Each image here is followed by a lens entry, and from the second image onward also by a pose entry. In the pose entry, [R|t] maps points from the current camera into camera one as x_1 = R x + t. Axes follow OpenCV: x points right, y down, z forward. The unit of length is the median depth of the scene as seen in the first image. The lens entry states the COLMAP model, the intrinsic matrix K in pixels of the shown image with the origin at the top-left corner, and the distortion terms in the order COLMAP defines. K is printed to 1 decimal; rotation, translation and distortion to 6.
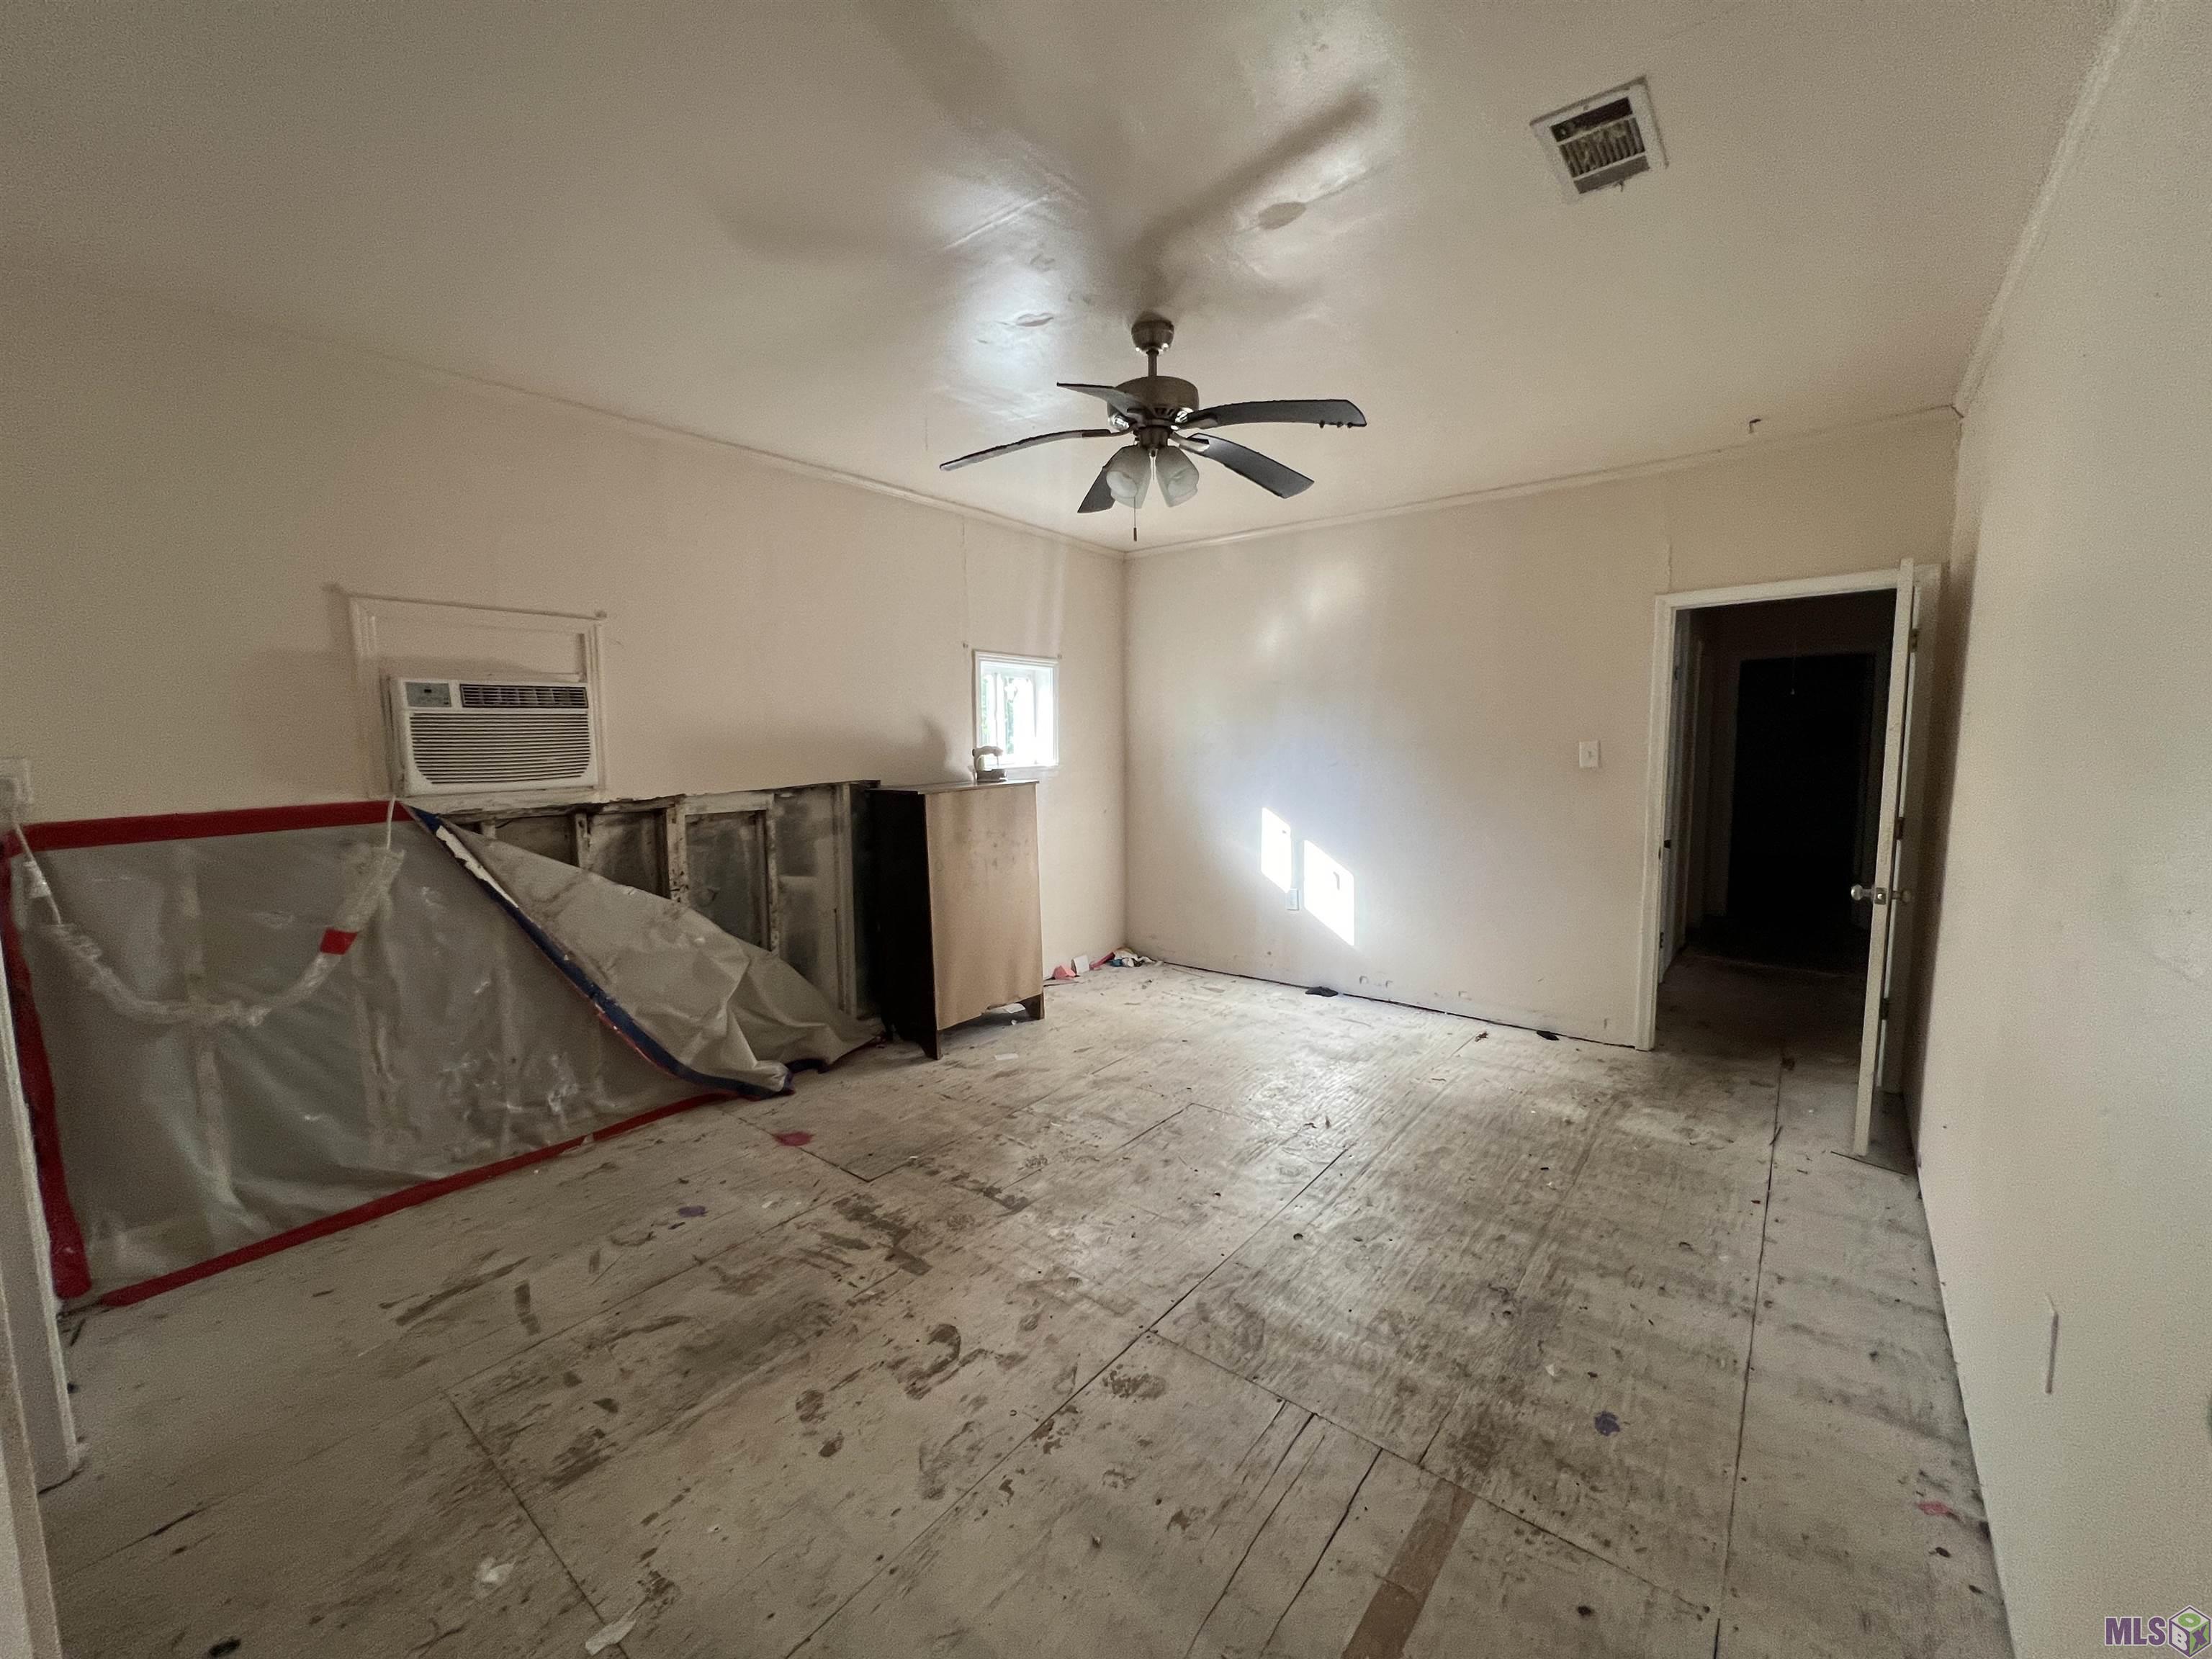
lens RADIAL K [[886.2, 0, 1103.8], [0, 886.2, 823.4], [0, 0, 1]] dist [-0.001203, -0.000344]
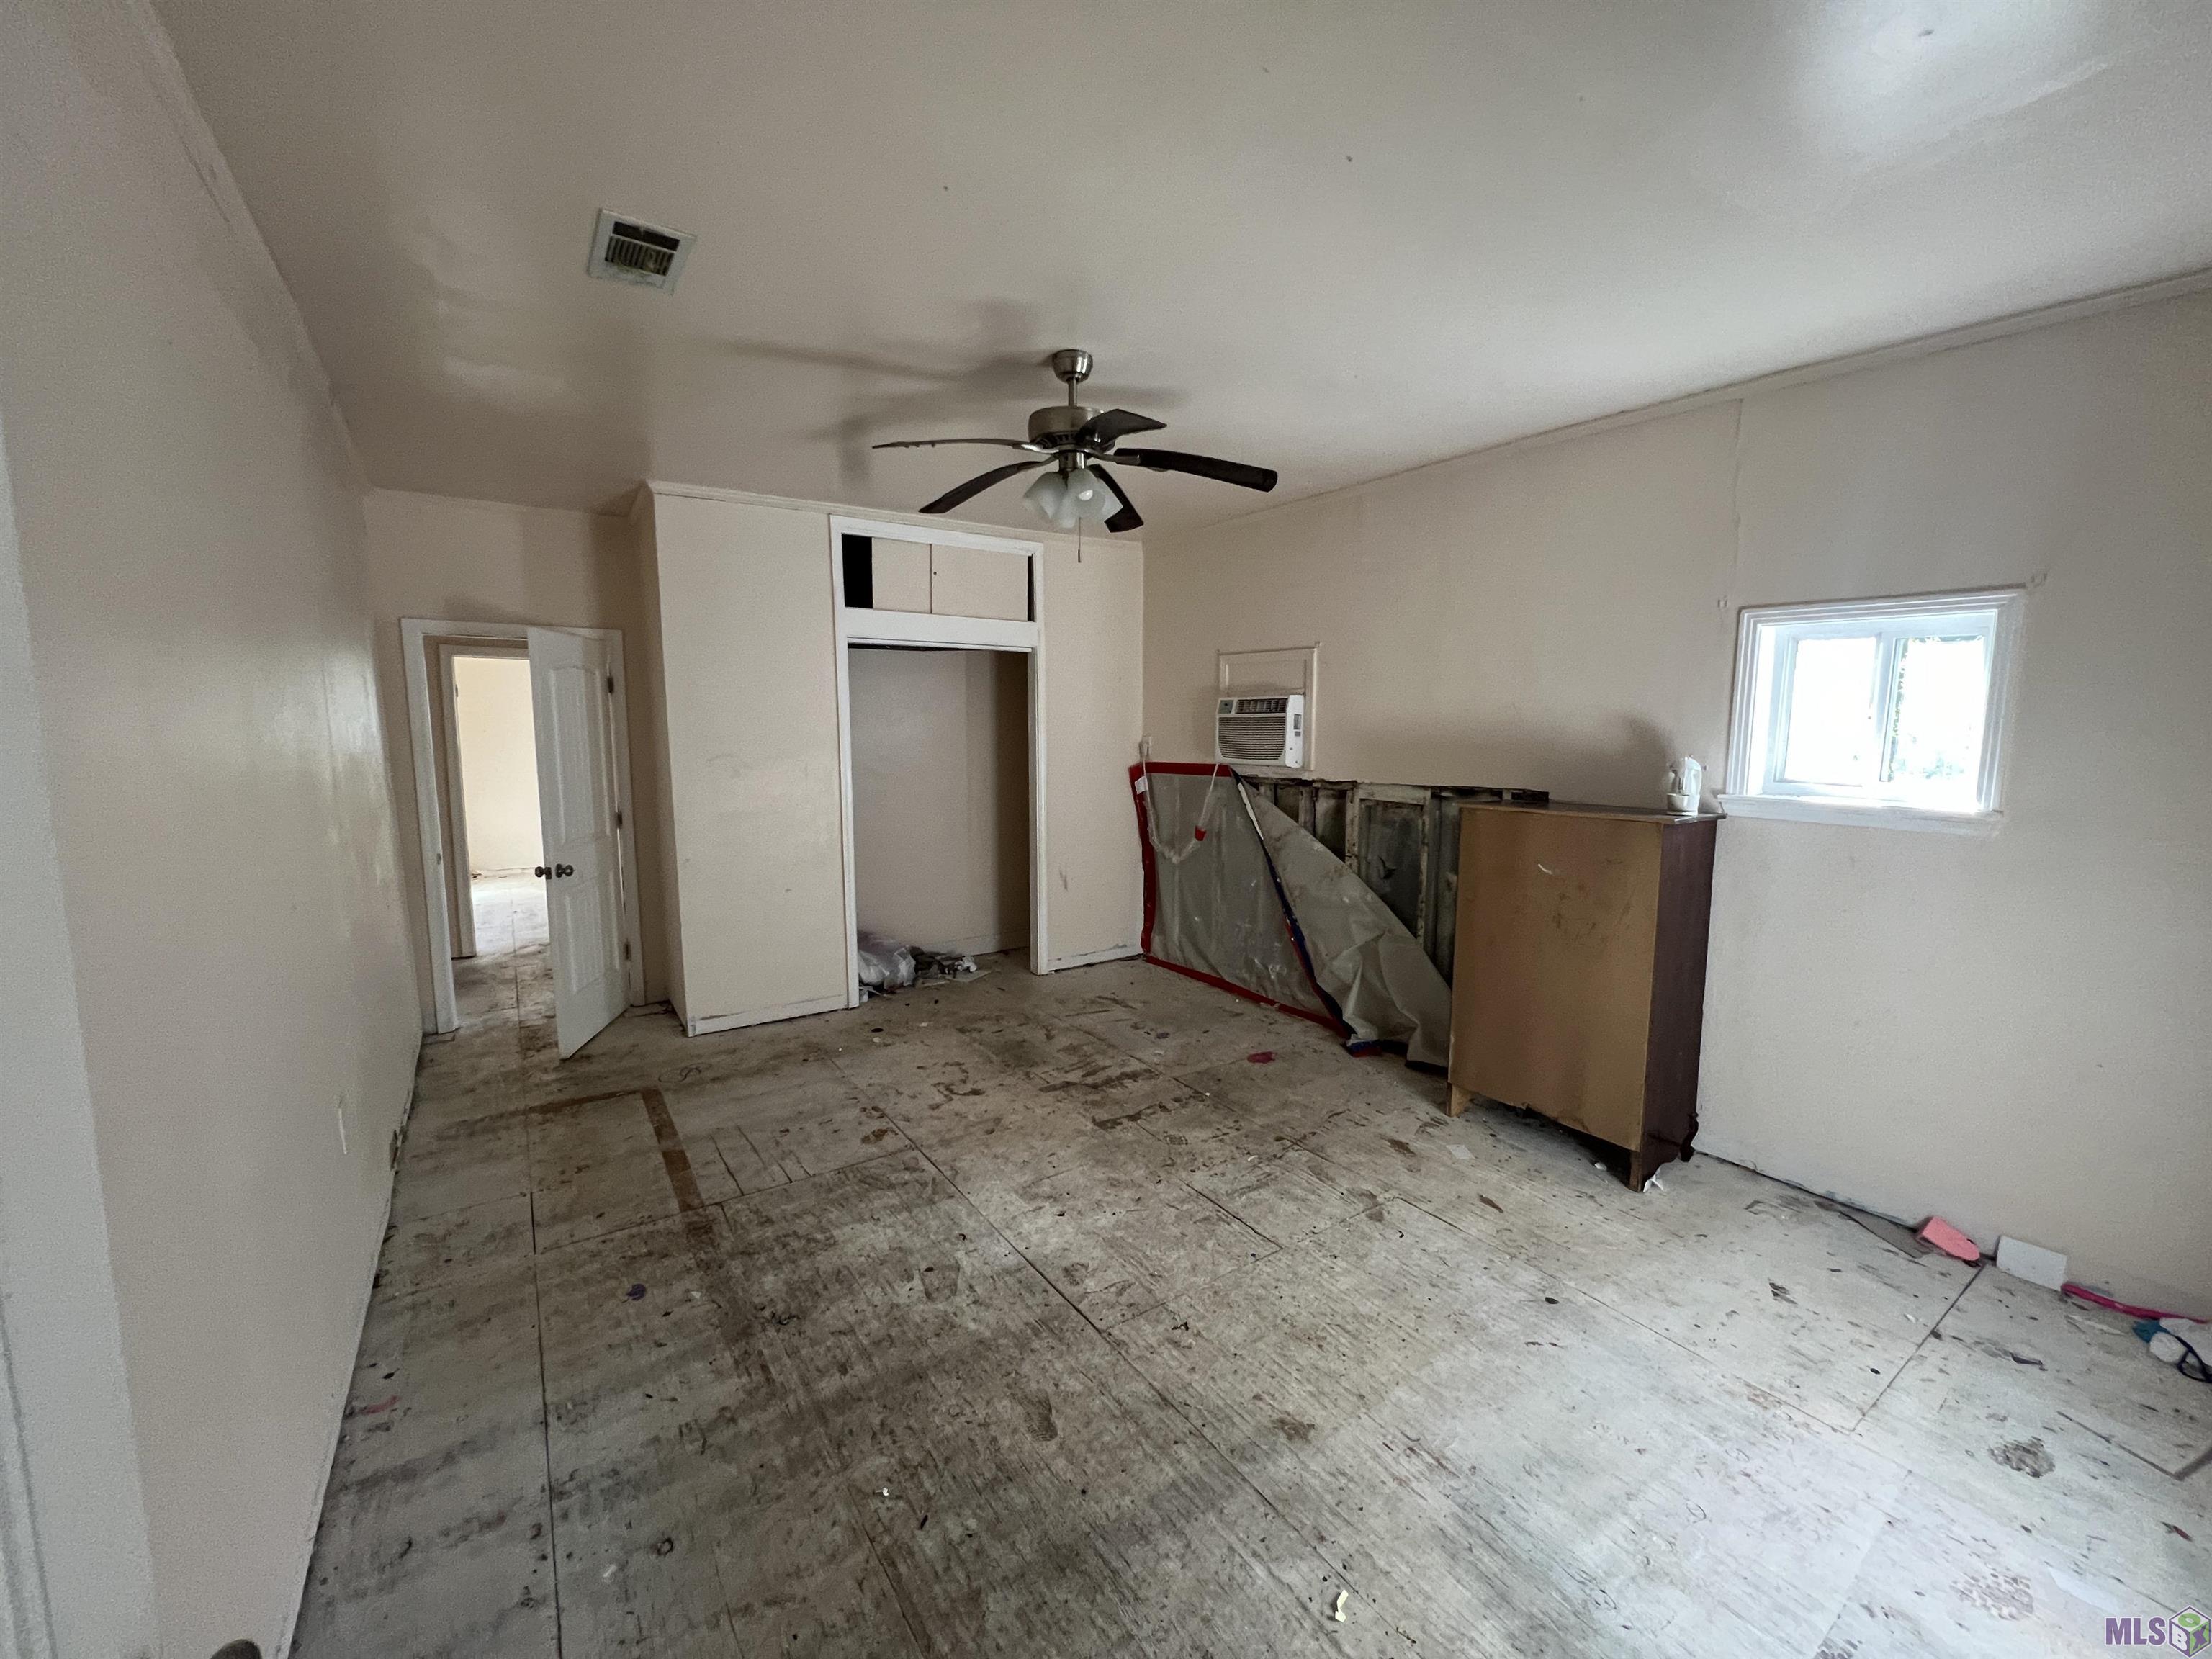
lens RADIAL K [[886.2, 0, 1103.8], [0, 886.2, 823.4], [0, 0, 1]] dist [-0.001203, -0.000344]
pose [[-0.292019, 0.121074, -0.948718, 1.069131], [-0.096982, 0.983093, 0.155313, -0.175719], [0.951483, 0.137363, -0.275340, 1.352816]]
